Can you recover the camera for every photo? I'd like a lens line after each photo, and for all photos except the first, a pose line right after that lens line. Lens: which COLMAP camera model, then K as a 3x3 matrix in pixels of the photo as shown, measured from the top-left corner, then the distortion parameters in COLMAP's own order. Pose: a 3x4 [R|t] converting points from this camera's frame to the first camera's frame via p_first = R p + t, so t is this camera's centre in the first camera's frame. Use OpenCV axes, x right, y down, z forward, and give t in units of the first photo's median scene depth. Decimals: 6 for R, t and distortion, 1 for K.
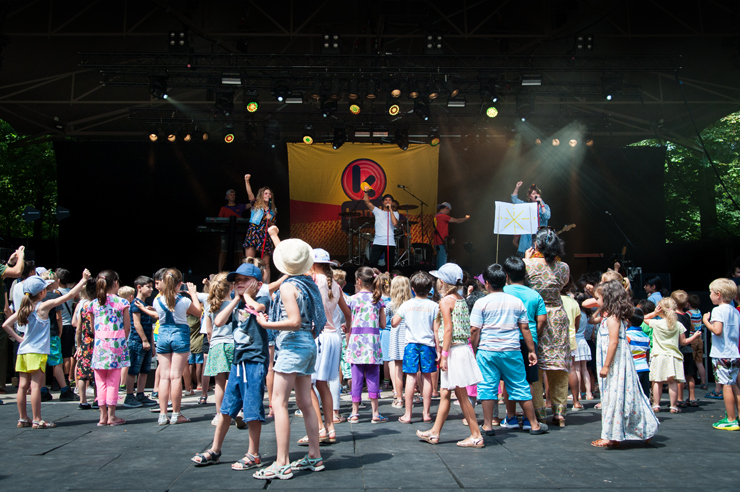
lens RADIAL K [[728.3, 0, 347.5], [0, 728.3, 245.3], [0, 0, 1]] dist [0.045633, -0.008800]
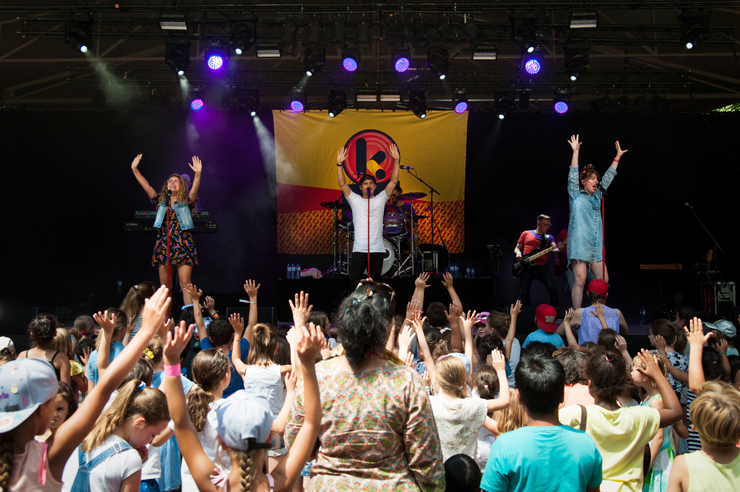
lens RADIAL K [[776.5, 0, 370.0], [0, 776.5, 246.0], [0, 0, 1]] dist [0.002814, -0.024785]
pose [[0.999280, -0.000045, -0.037928, 0.056839], [0.001211, 0.999527, 0.030720, -0.021452], [0.037909, -0.030743, 0.998808, 0.177815]]
